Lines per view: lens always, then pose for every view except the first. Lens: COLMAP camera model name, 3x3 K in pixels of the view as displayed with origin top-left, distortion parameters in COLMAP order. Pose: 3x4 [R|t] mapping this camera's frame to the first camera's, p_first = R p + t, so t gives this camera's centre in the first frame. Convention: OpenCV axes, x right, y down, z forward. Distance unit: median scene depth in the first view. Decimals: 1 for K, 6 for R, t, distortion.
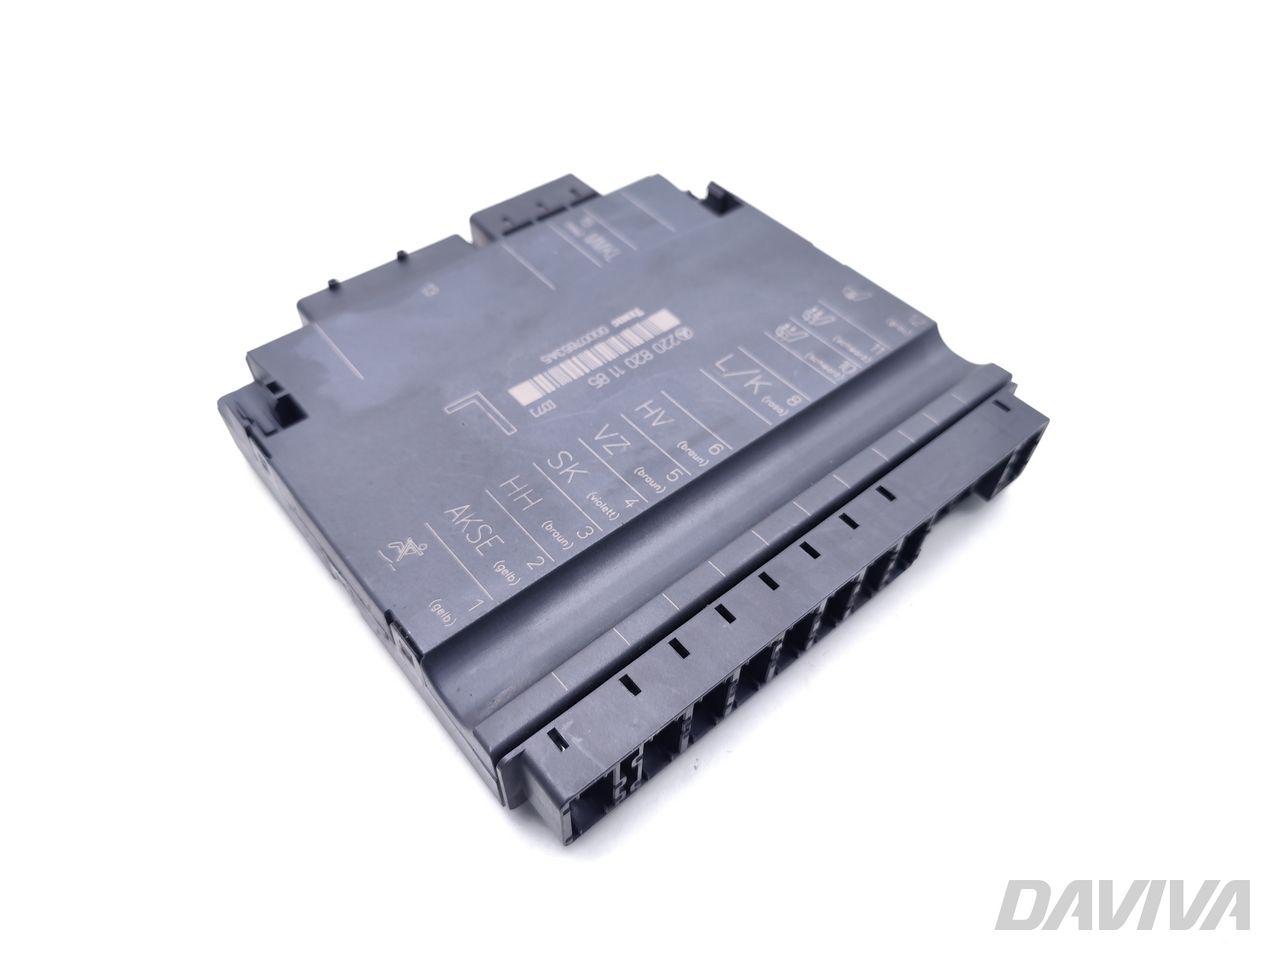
lens RADIAL K [[910.8, 0, 643.0], [0, 910.8, 479.4], [0, 0, 1]] dist [0.029857, -0.000854]
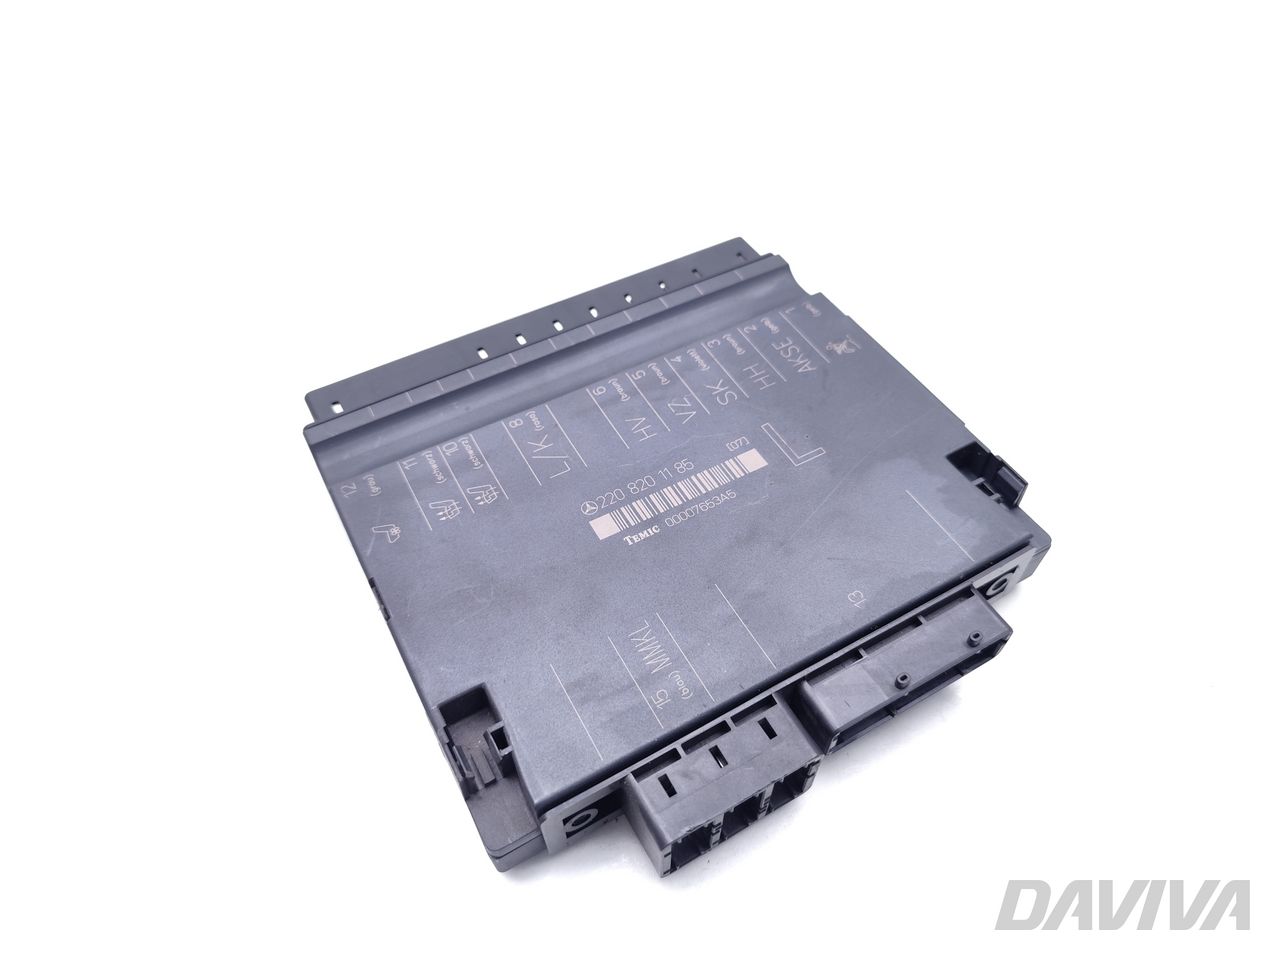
lens RADIAL K [[910.8, 0, 643.0], [0, 910.8, 479.4], [0, 0, 1]] dist [0.029857, -0.000854]
pose [[-0.982580, -0.157344, 0.098893, -0.110661], [0.127300, -0.182162, 0.974993, -1.171788], [-0.135395, 0.970598, 0.199018, 0.815468]]
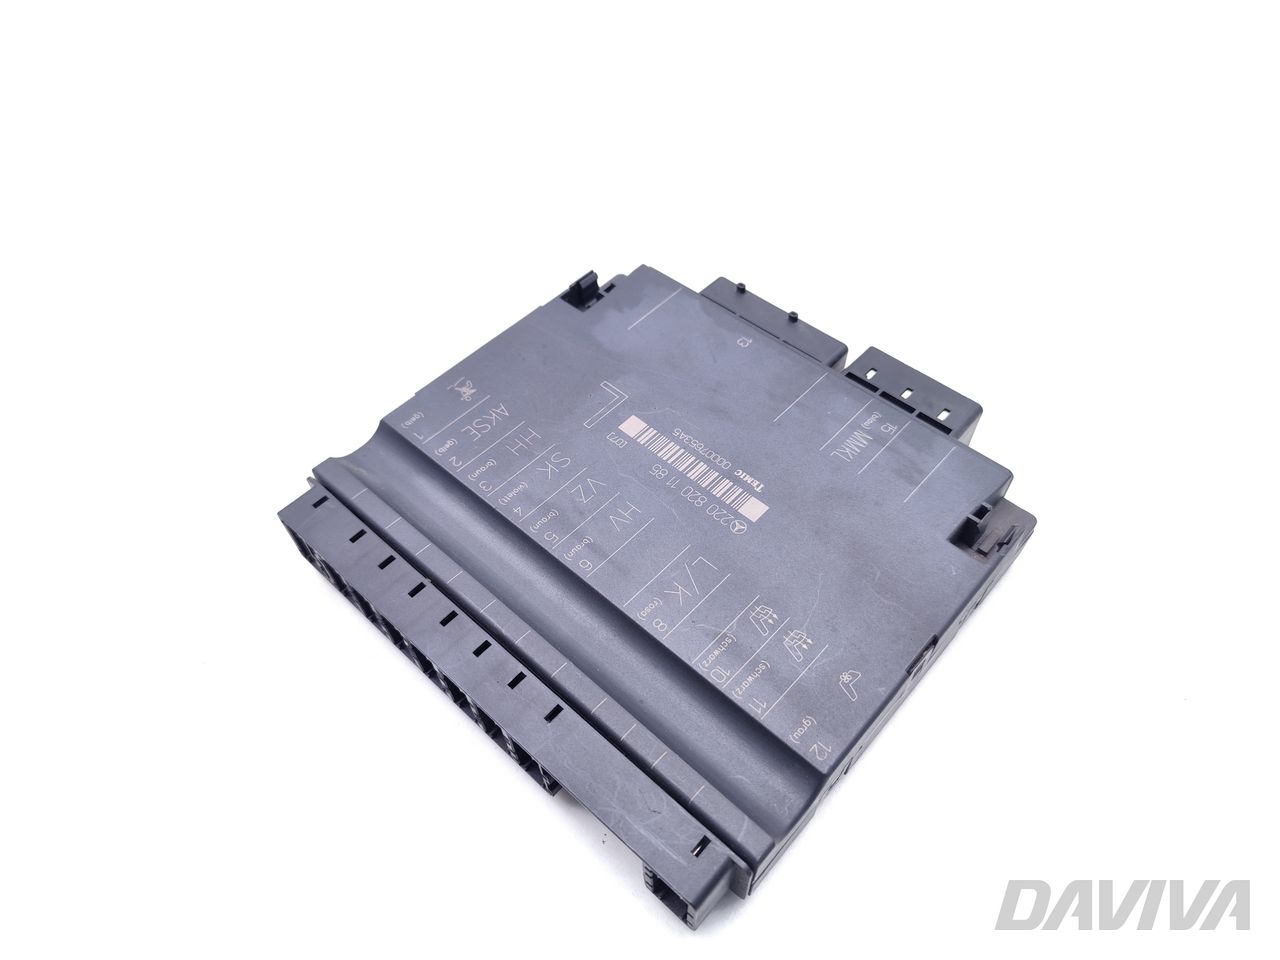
lens RADIAL K [[910.8, 0, 643.0], [0, 910.8, 479.4], [0, 0, 1]] dist [0.029857, -0.000854]
pose [[0.125826, 0.762836, -0.634231, 0.669947], [-0.737446, 0.499557, 0.454550, -0.602214], [0.663582, 0.410517, 0.625408, 0.295604]]
